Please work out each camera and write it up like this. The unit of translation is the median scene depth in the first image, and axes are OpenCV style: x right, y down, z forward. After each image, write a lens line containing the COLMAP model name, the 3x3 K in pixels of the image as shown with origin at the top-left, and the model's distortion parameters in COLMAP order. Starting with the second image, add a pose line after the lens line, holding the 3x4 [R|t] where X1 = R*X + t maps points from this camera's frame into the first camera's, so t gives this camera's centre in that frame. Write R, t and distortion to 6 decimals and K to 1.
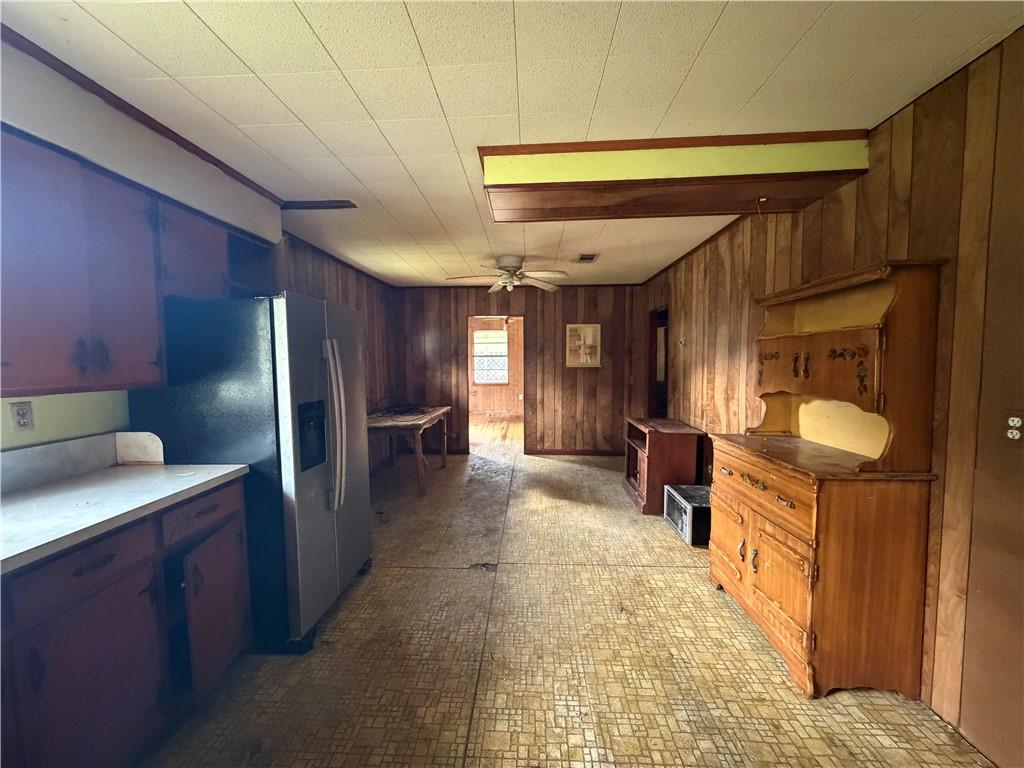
lens RADIAL K [[411.9, 0, 510.5], [0, 411.9, 385.4], [0, 0, 1]] dist [-0.000126, -0.000024]
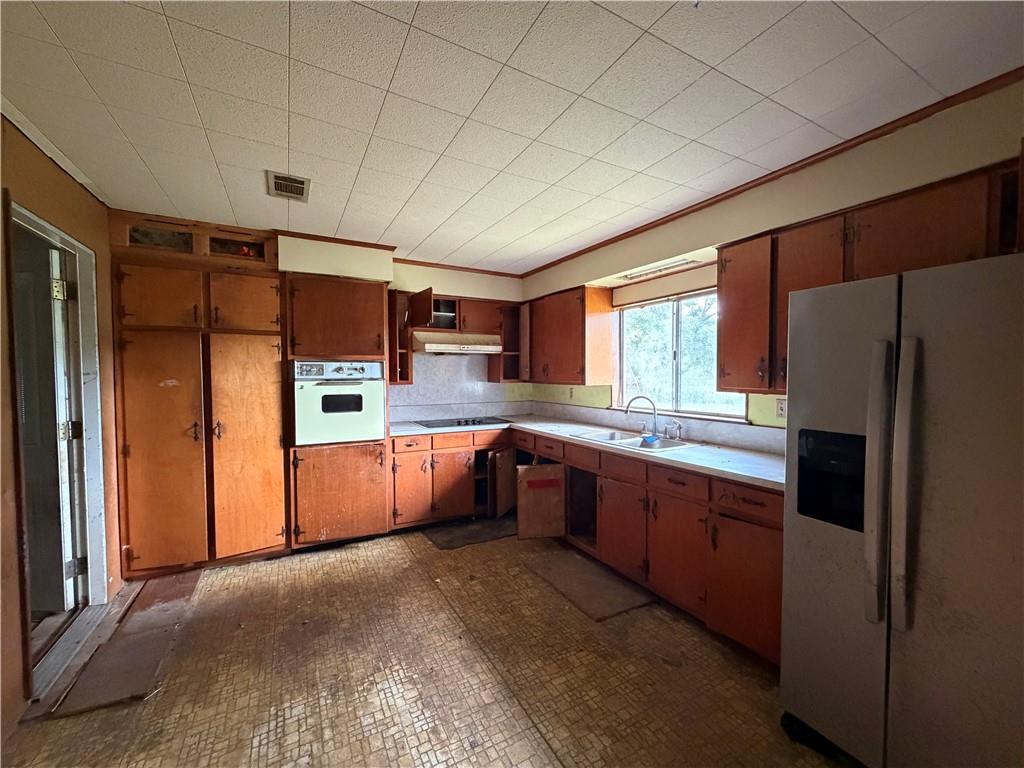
lens RADIAL K [[411.9, 0, 510.4], [0, 411.9, 384.7], [0, 0, 1]] dist [-0.000126, -0.000024]
pose [[-0.851690, 0.029162, -0.523235, 0.491974], [-0.024390, 0.995163, 0.095164, -0.133620], [0.523479, 0.093812, -0.846858, 1.758291]]
